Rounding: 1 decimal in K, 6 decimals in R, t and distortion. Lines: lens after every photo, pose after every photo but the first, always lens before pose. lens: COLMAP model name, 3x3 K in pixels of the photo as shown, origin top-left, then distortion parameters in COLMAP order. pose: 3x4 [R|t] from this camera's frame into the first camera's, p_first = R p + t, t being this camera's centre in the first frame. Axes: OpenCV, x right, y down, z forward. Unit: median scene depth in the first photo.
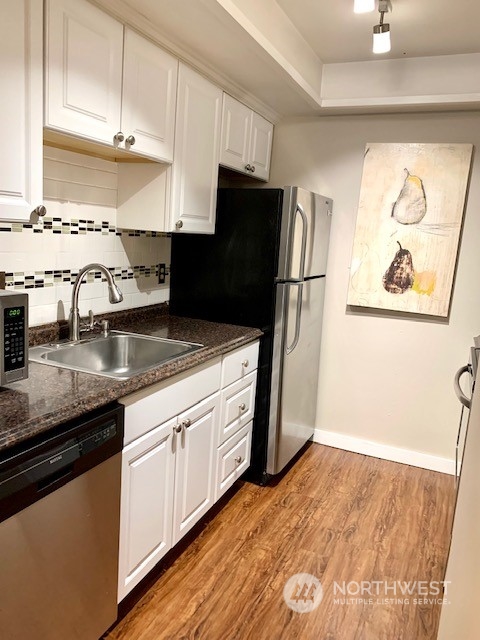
lens RADIAL K [[487.8, 0, 239.9], [0, 487.8, 318.7], [0, 0, 1]] dist [-0.002308, -0.009077]
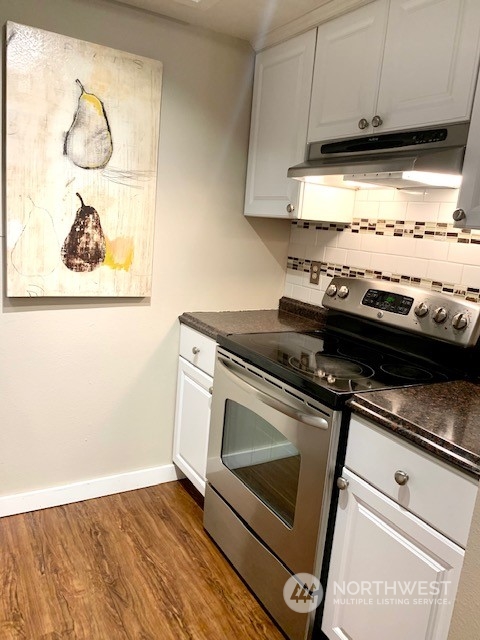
lens RADIAL K [[487.8, 0, 239.8], [0, 487.8, 323.6], [0, 0, 1]] dist [-0.002308, -0.009077]
pose [[0.582229, -0.185490, 0.791582, -0.107677], [0.095710, 0.982494, 0.159830, -0.070212], [-0.807372, -0.017295, 0.589790, 0.428649]]
